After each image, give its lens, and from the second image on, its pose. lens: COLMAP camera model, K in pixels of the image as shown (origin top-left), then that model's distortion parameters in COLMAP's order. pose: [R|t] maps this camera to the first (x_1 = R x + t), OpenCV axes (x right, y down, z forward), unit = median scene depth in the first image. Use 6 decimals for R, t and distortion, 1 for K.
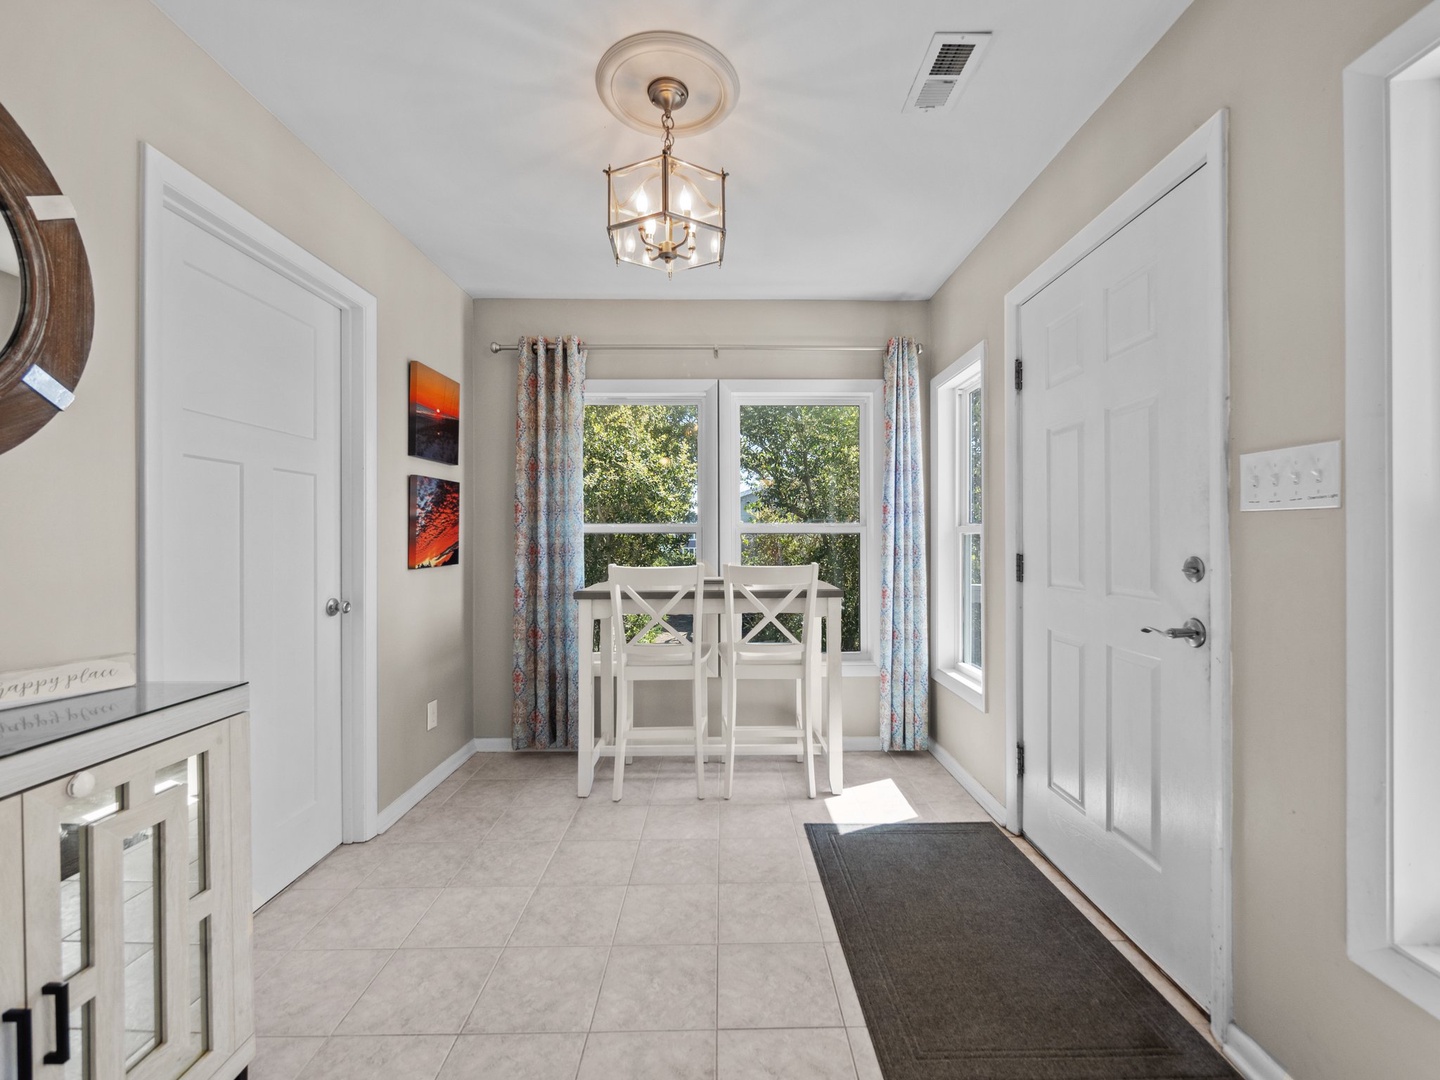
lens RADIAL K [[619.3, 0, 725.2], [0, 619.3, 537.9], [0, 0, 1]] dist [0.000366, 0.000285]
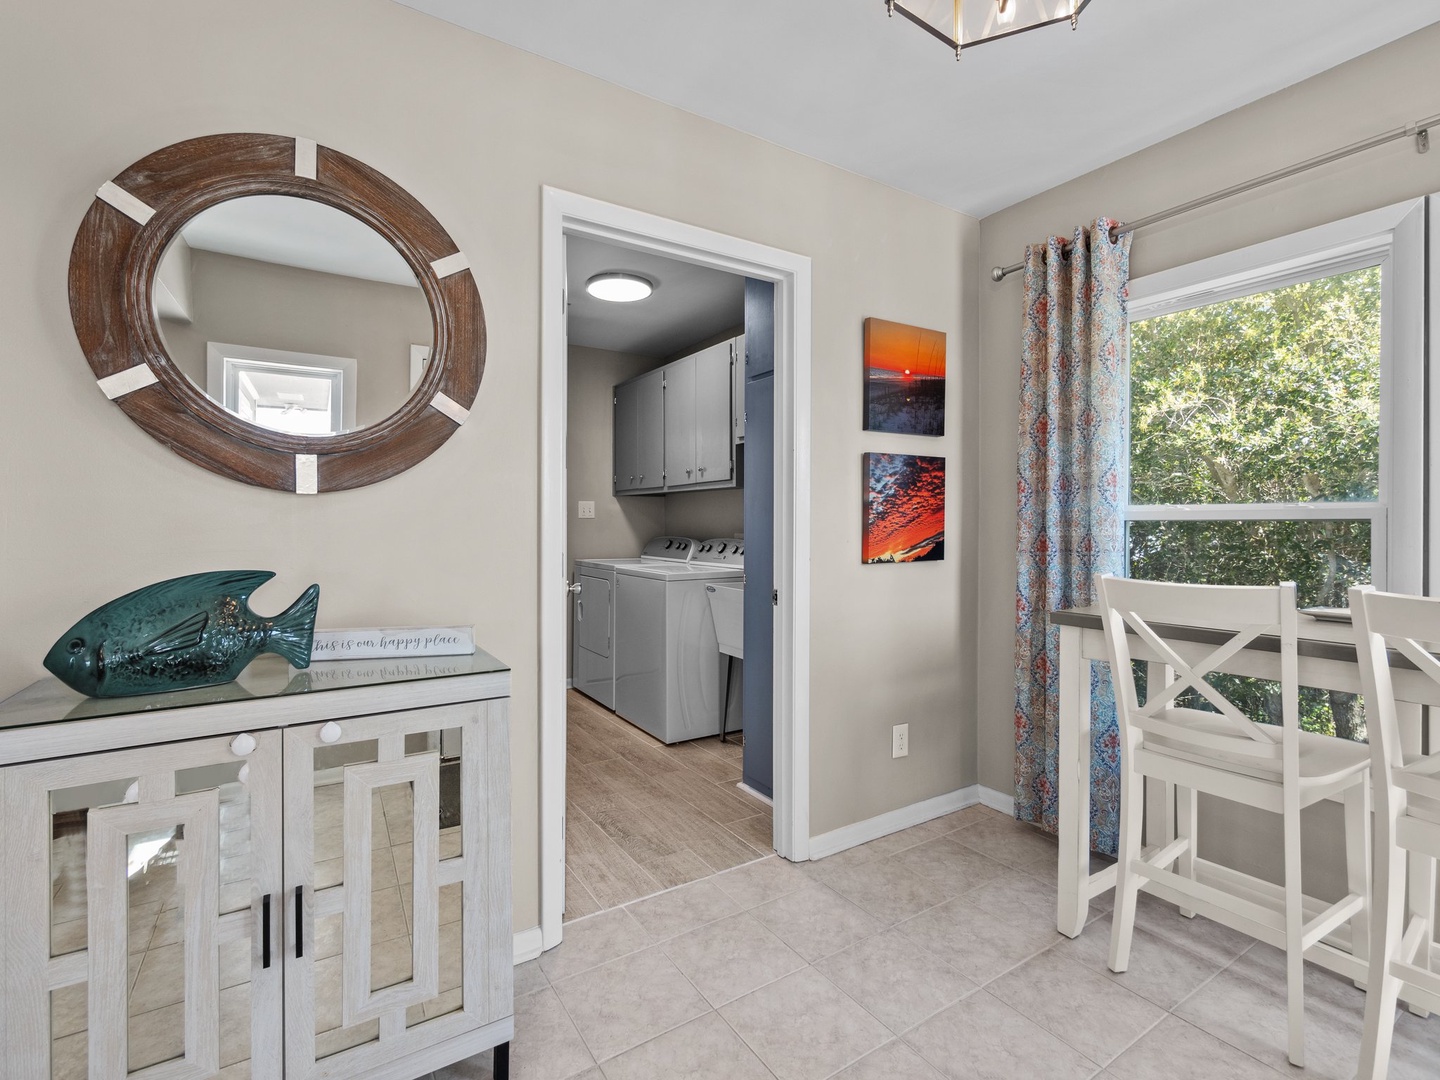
lens RADIAL K [[676.5, 0, 718.1], [0, 676.5, 525.2], [0, 0, 1]] dist [0.004138, 0.000167]
pose [[0.535697, 0.004568, -0.844398, 0.163137], [-0.003896, 0.999988, 0.002938, -0.004149], [0.844401, 0.001716, 0.535709, 0.316312]]
